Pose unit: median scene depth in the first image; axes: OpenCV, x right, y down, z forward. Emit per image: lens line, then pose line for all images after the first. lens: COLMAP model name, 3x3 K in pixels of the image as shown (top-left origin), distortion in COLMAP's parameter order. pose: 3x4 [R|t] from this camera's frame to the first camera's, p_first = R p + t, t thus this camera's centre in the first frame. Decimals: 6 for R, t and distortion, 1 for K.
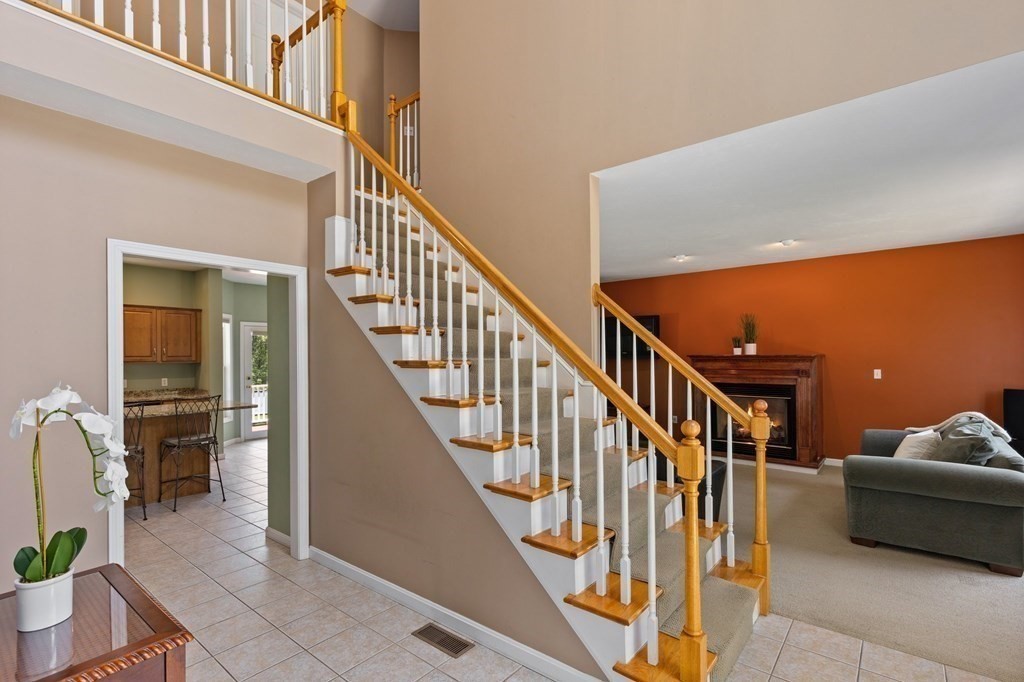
lens RADIAL K [[474.5, 0, 513.0], [0, 474.5, 355.4], [0, 0, 1]] dist [0.001115, 0.000143]
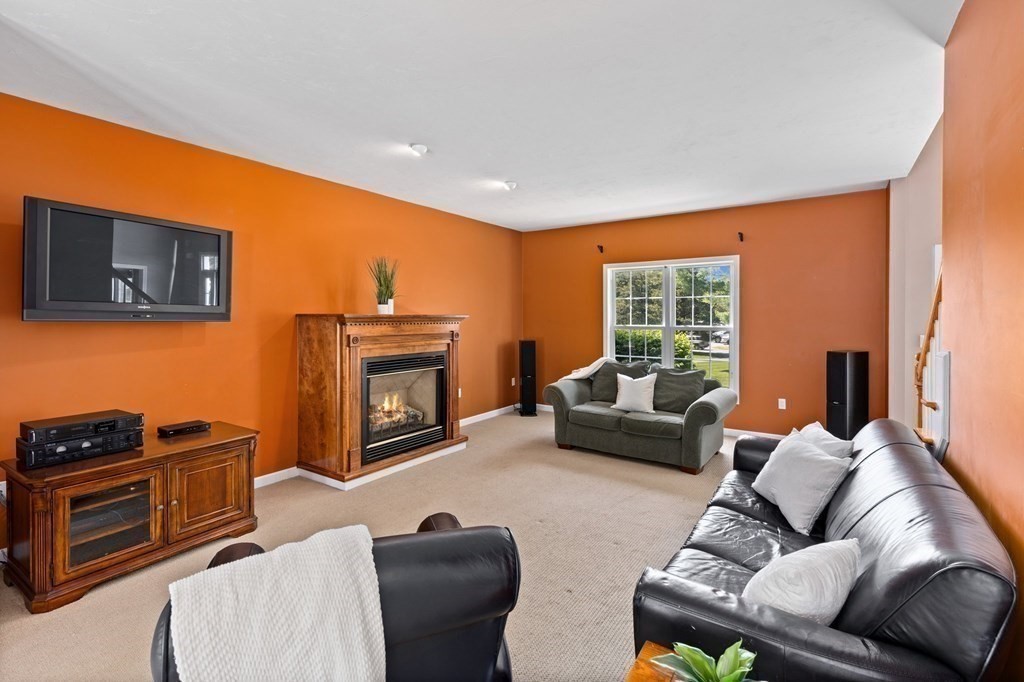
lens RADIAL K [[472.6, 0, 510.1], [0, 472.6, 323.8], [0, 0, 1]] dist [0.002754, -0.000063]
pose [[-0.067743, -0.008832, 0.997664, -0.439095], [-0.001405, 0.999961, 0.008757, 0.011274], [-0.997702, -0.000808, -0.067753, 1.644155]]
